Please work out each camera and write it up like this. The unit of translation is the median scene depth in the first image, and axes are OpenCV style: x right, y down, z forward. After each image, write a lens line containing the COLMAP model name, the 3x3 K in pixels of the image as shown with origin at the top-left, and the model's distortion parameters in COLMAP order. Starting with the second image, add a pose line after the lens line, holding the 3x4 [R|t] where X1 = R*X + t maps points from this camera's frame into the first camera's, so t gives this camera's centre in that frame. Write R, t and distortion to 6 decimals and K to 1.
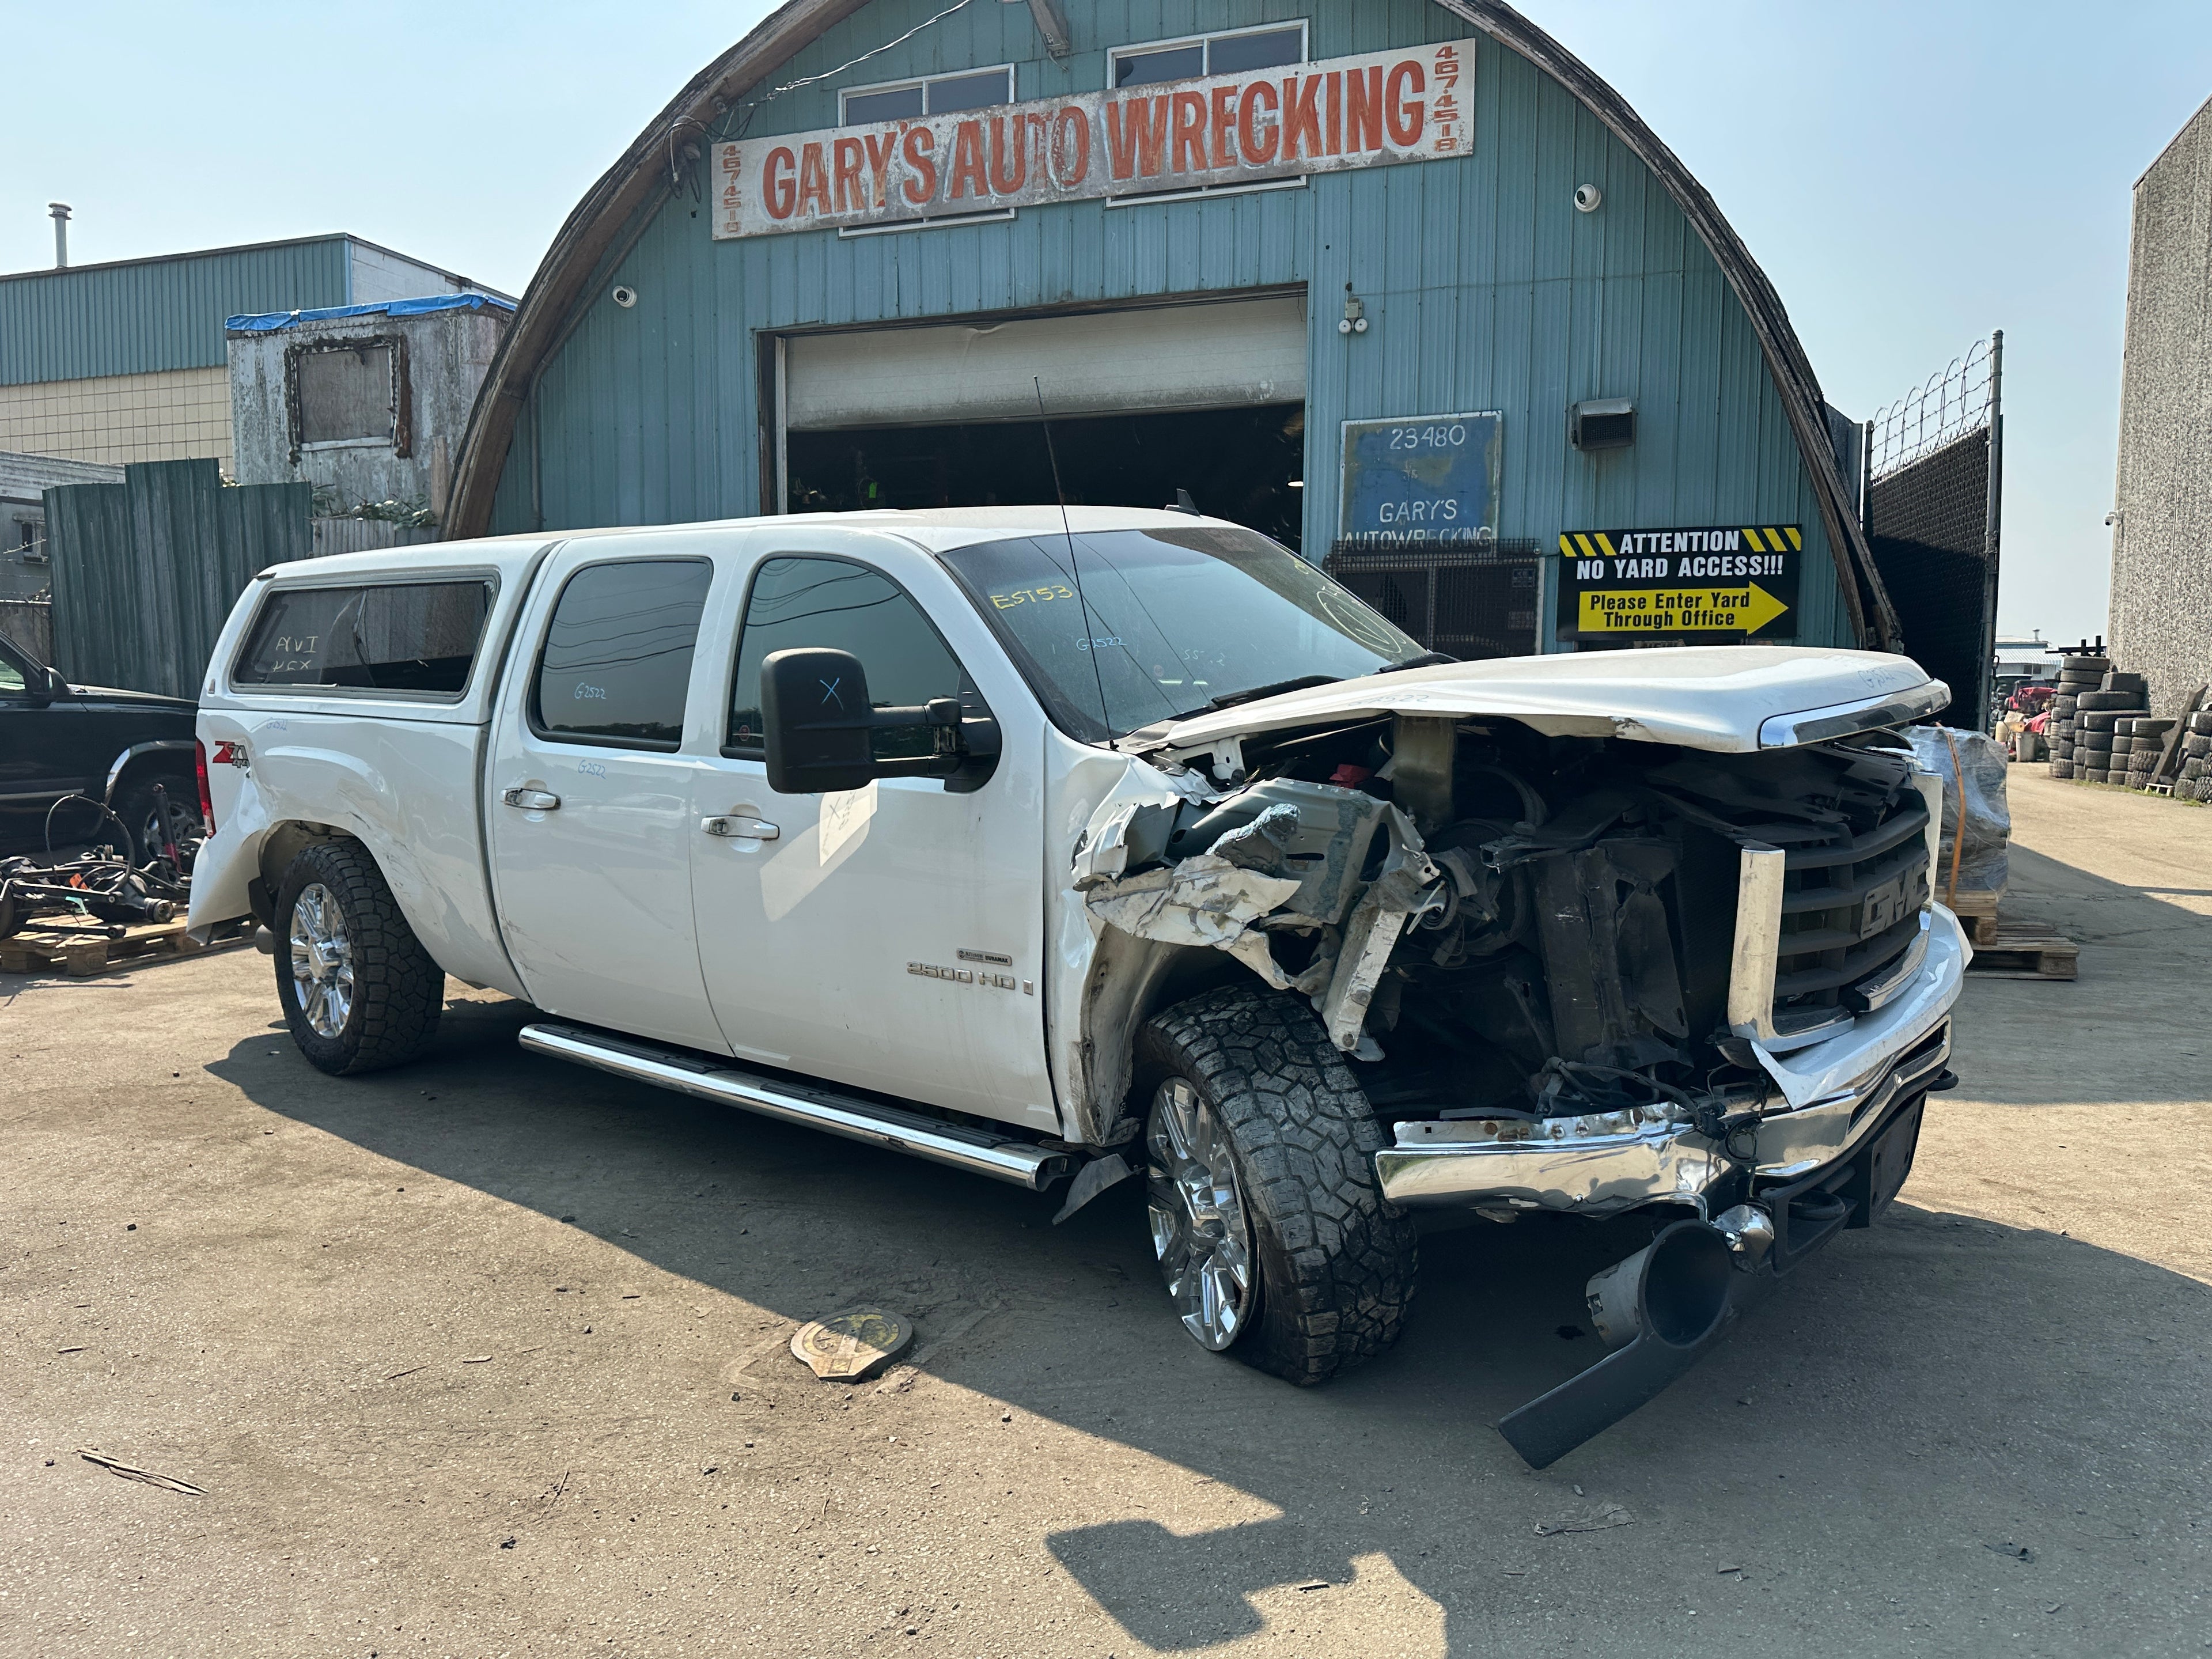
lens RADIAL K [[1561.8, 0, 1119.5], [0, 1561.8, 837.2], [0, 0, 1]] dist [0.049525, -0.079803]
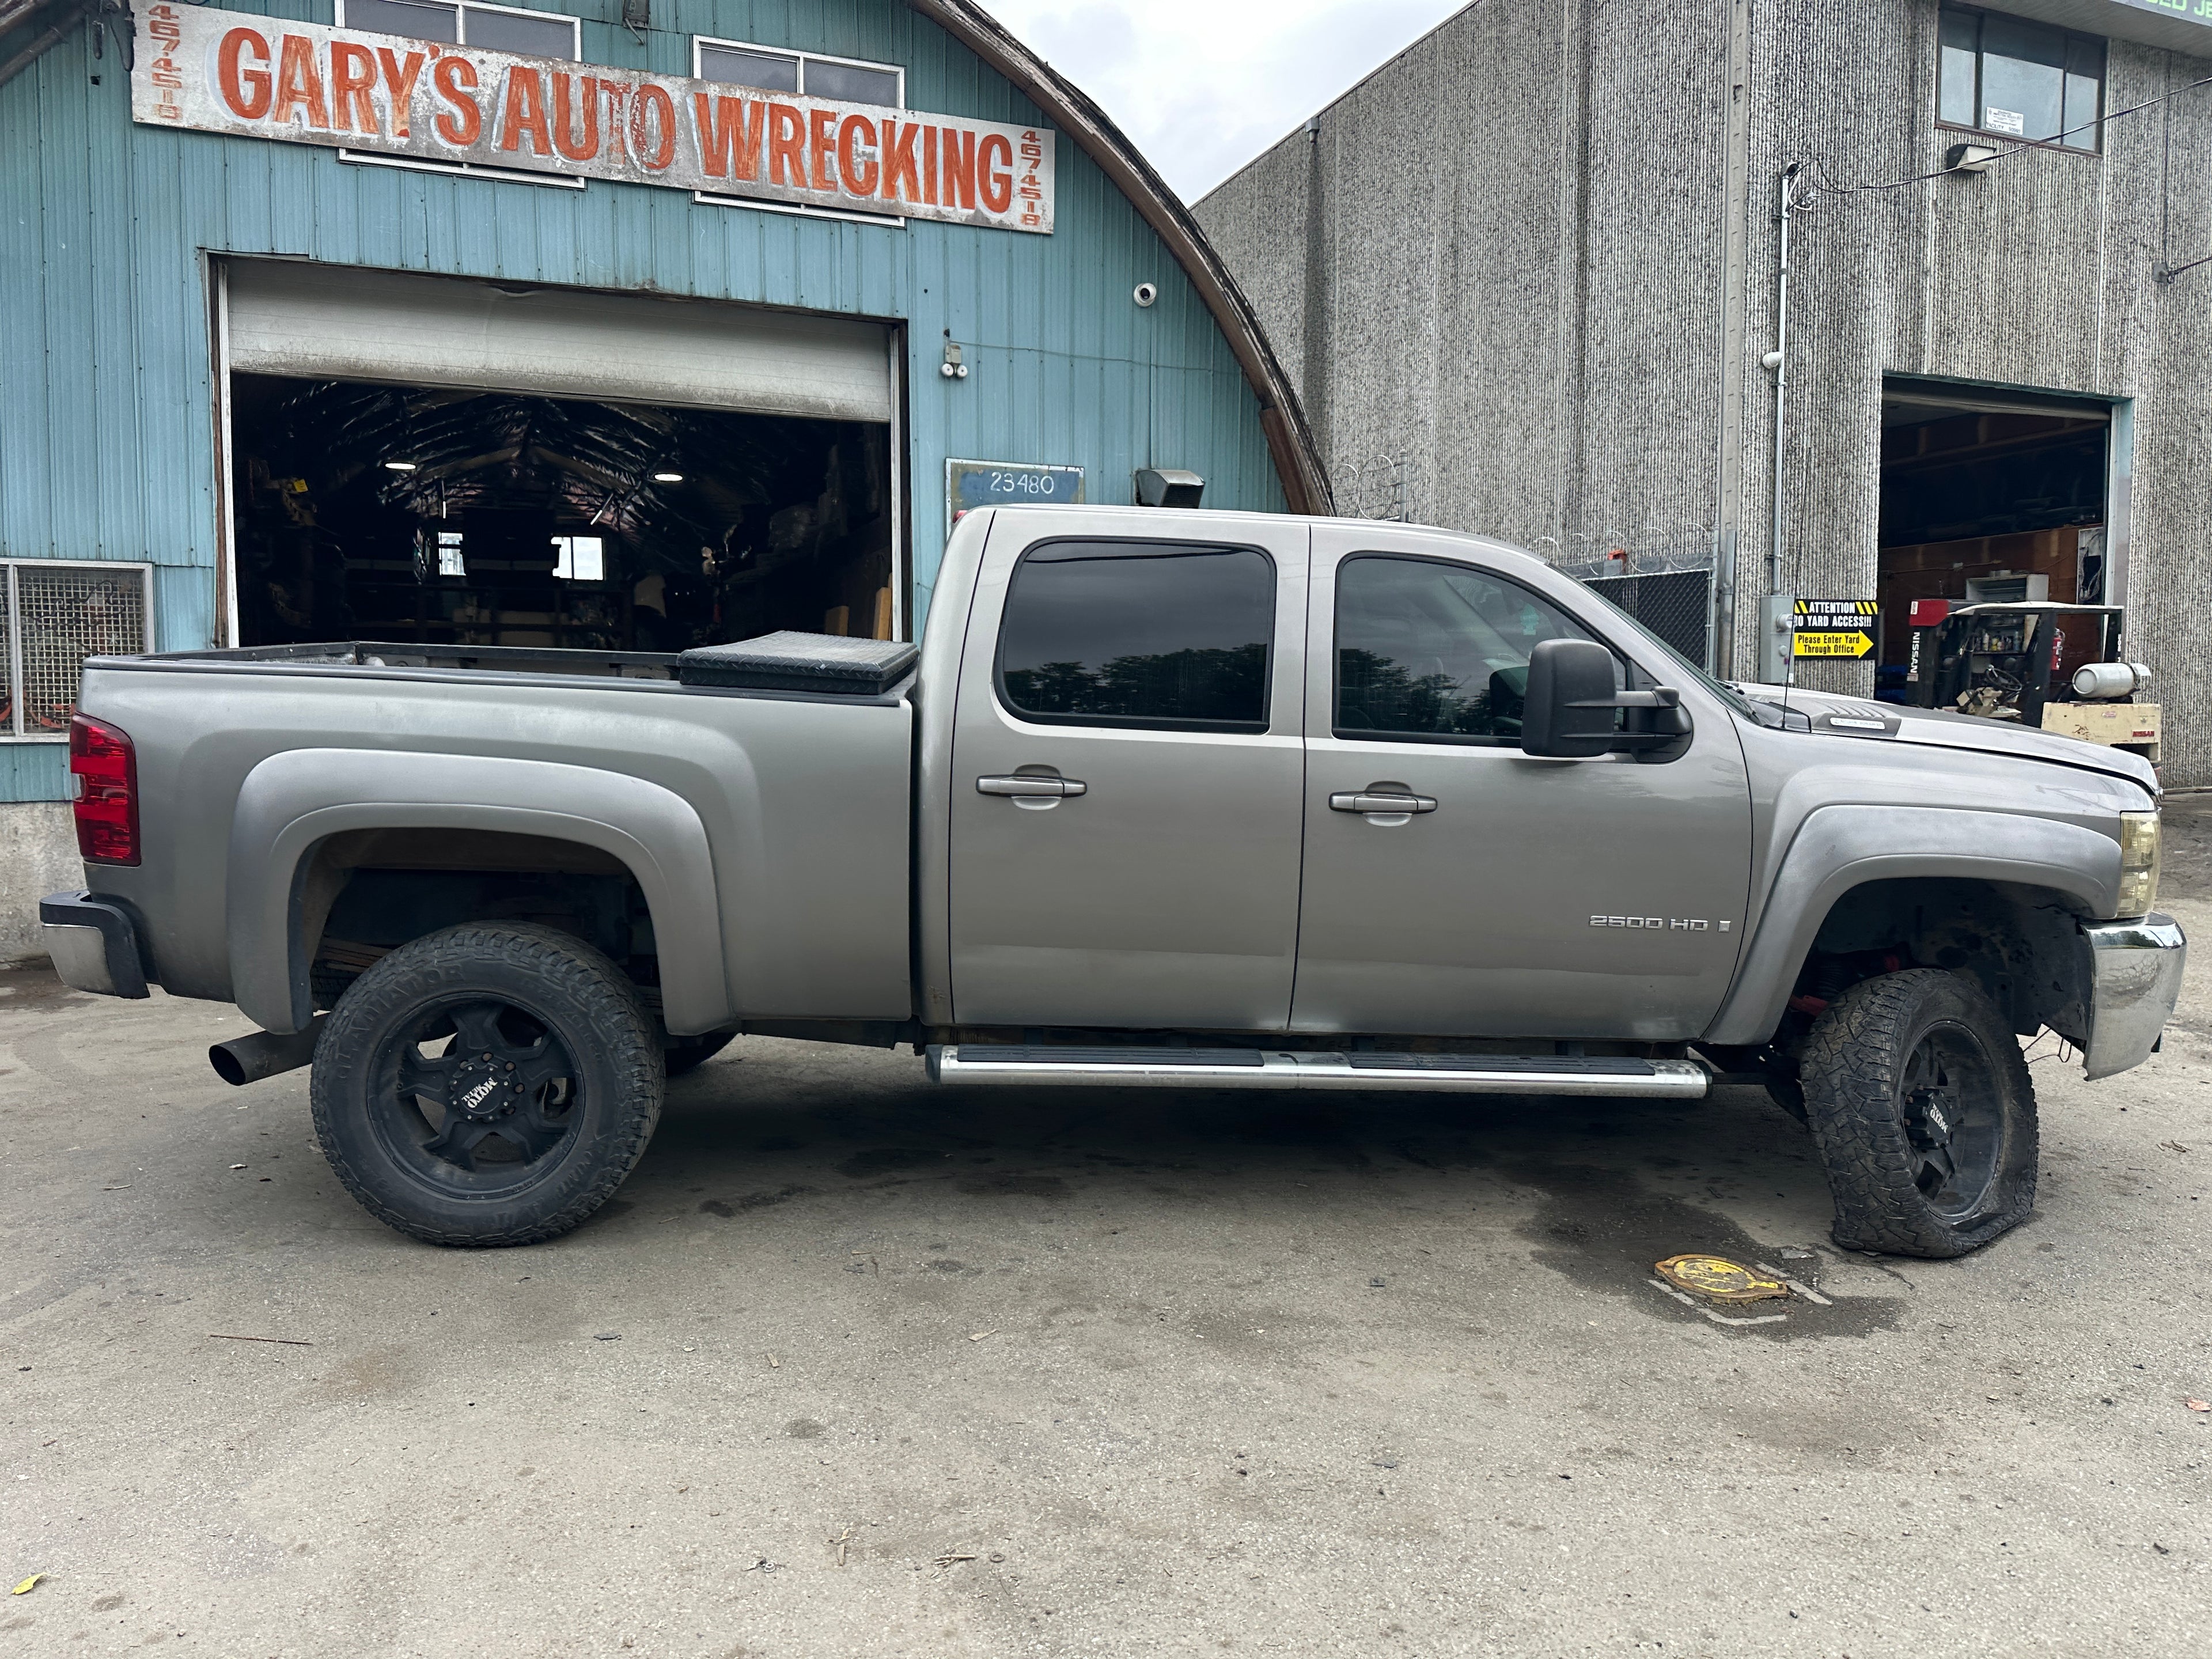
lens RADIAL K [[1558.0, 0, 1117.7], [0, 1558.0, 823.0], [0, 0, 1]] dist [0.006612, -0.009955]
pose [[0.747782, -0.050621, 0.662011, -0.476194], [0.056099, 0.998341, 0.012972, -0.026214], [-0.661570, 0.027437, 0.749382, 0.144119]]
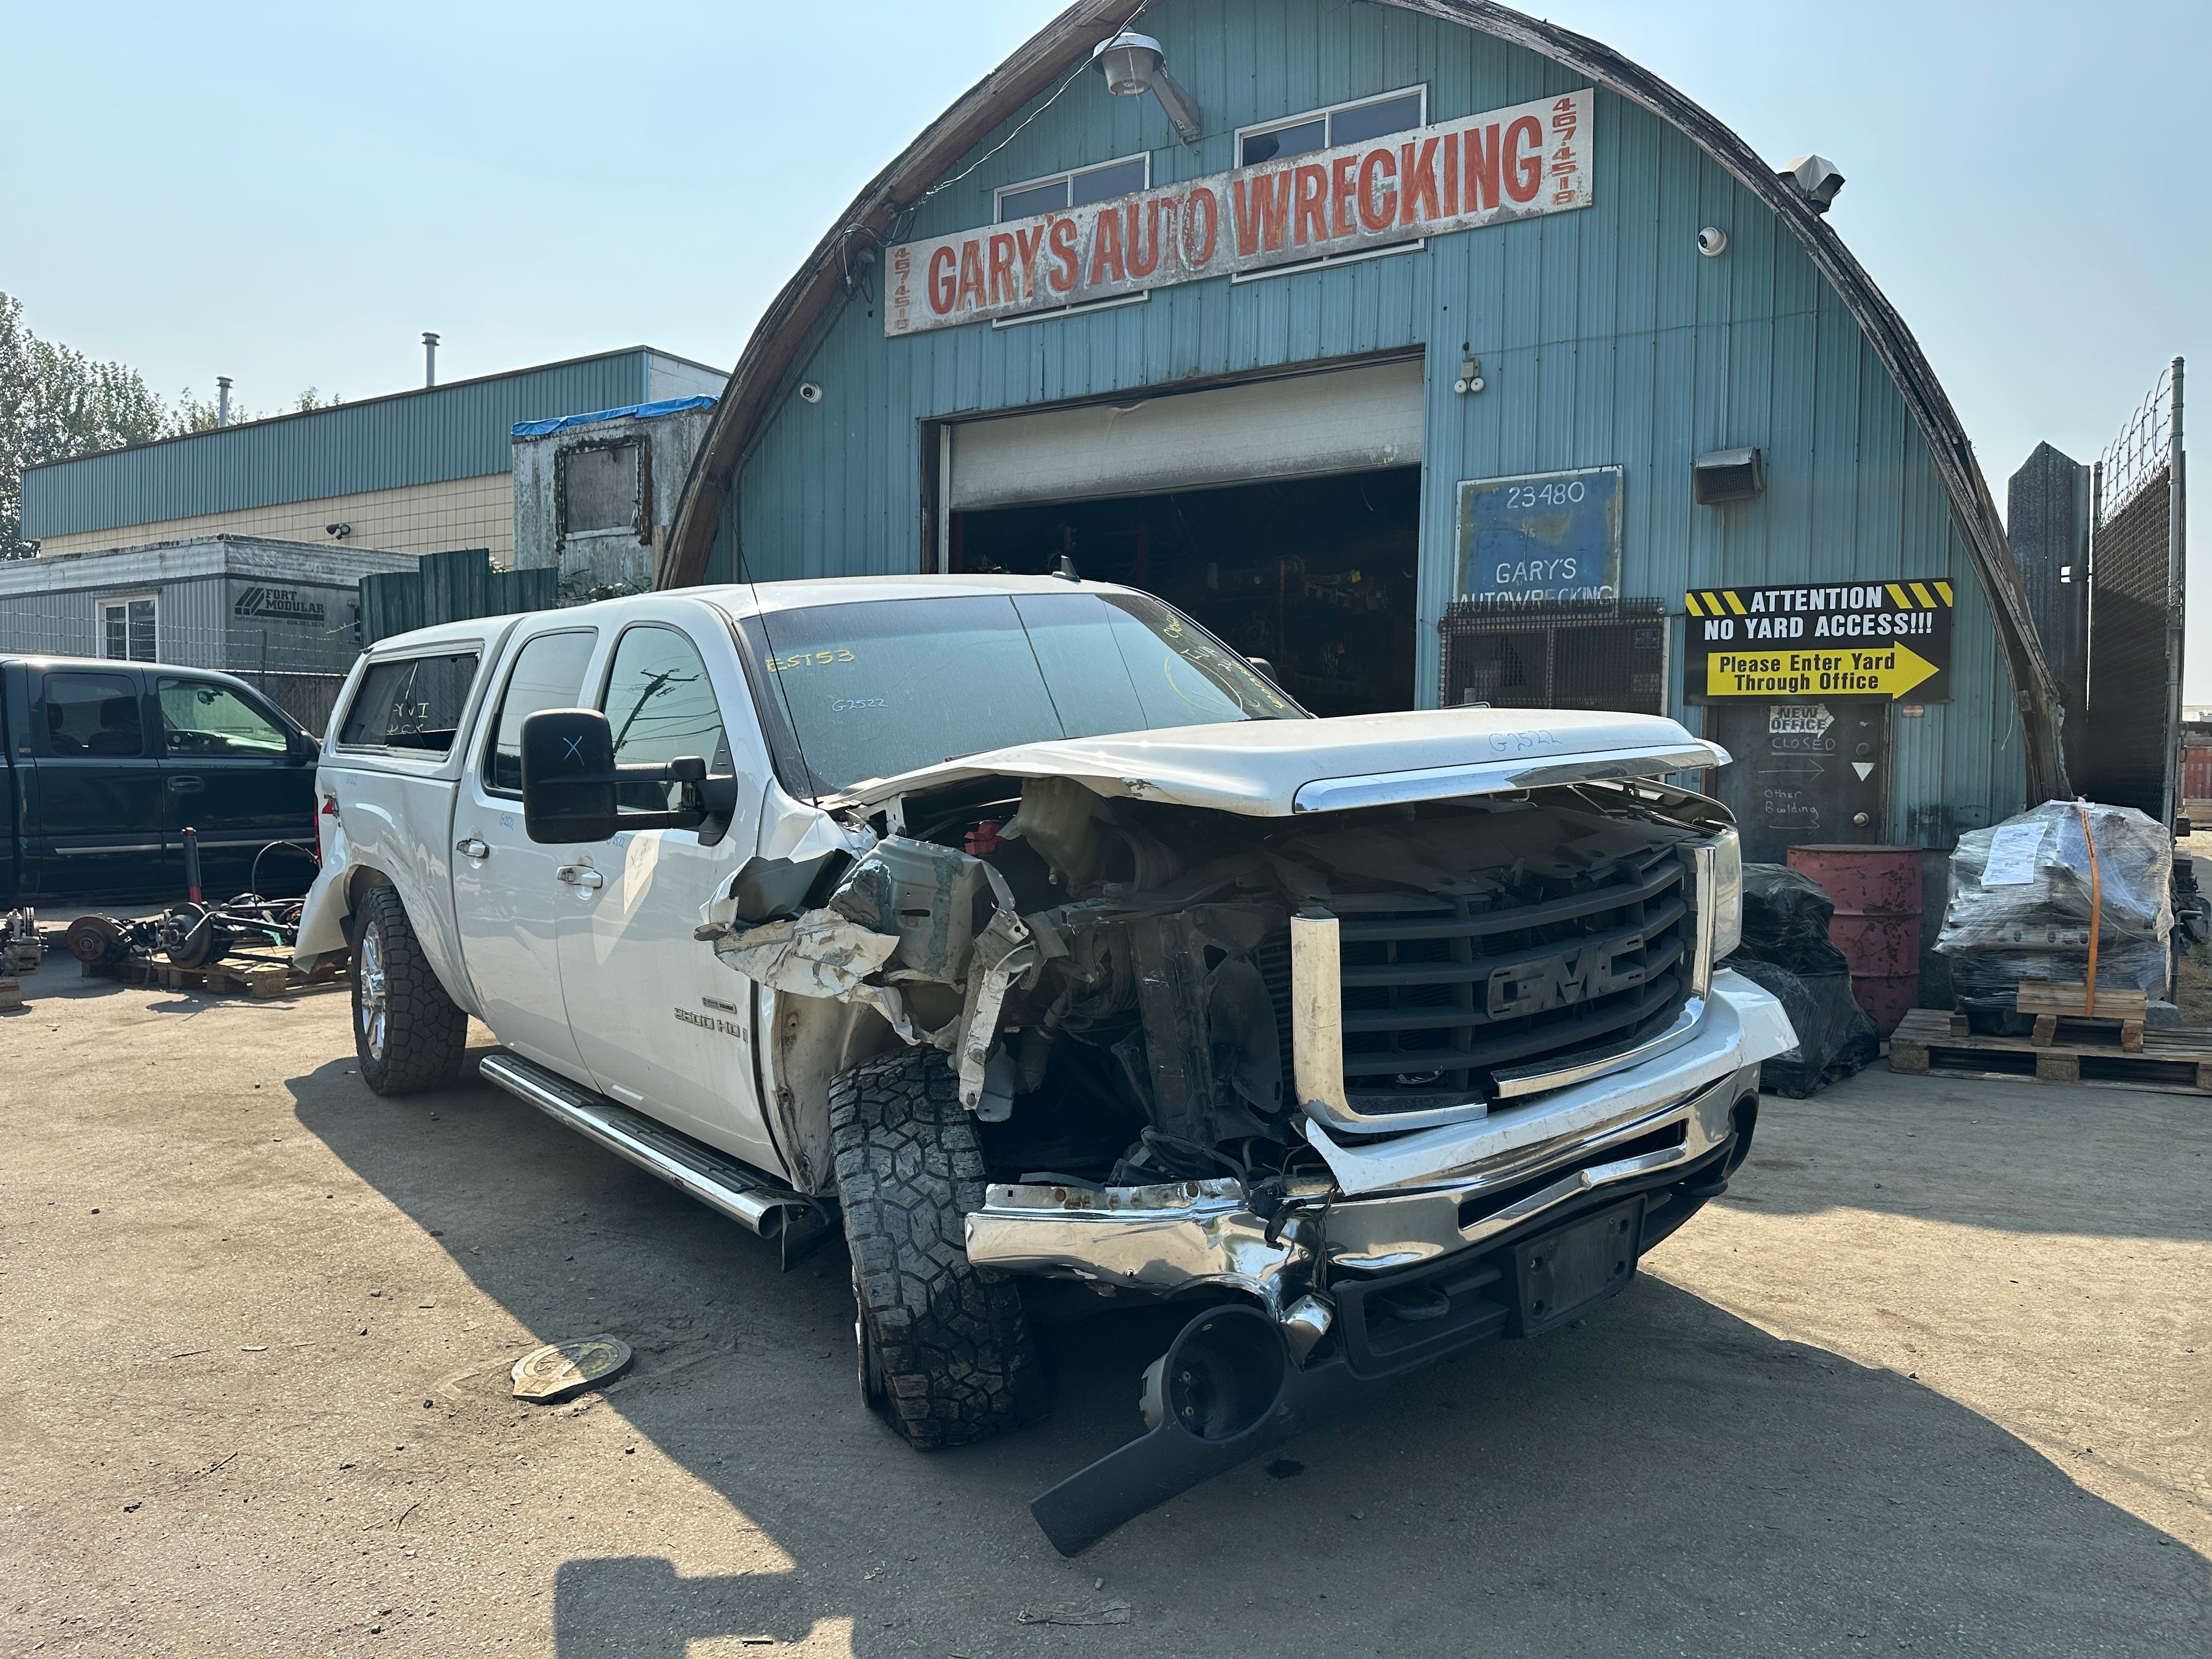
lens RADIAL K [[1558.6, 0, 1098.4], [0, 1558.6, 824.7], [0, 0, 1]] dist [0.057294, -0.094973]
pose [[0.973623, 0.015671, -0.227622, 0.149063], [-0.027405, 0.998448, -0.048482, 0.000365], [0.226509, 0.053441, 0.972542, 0.013904]]
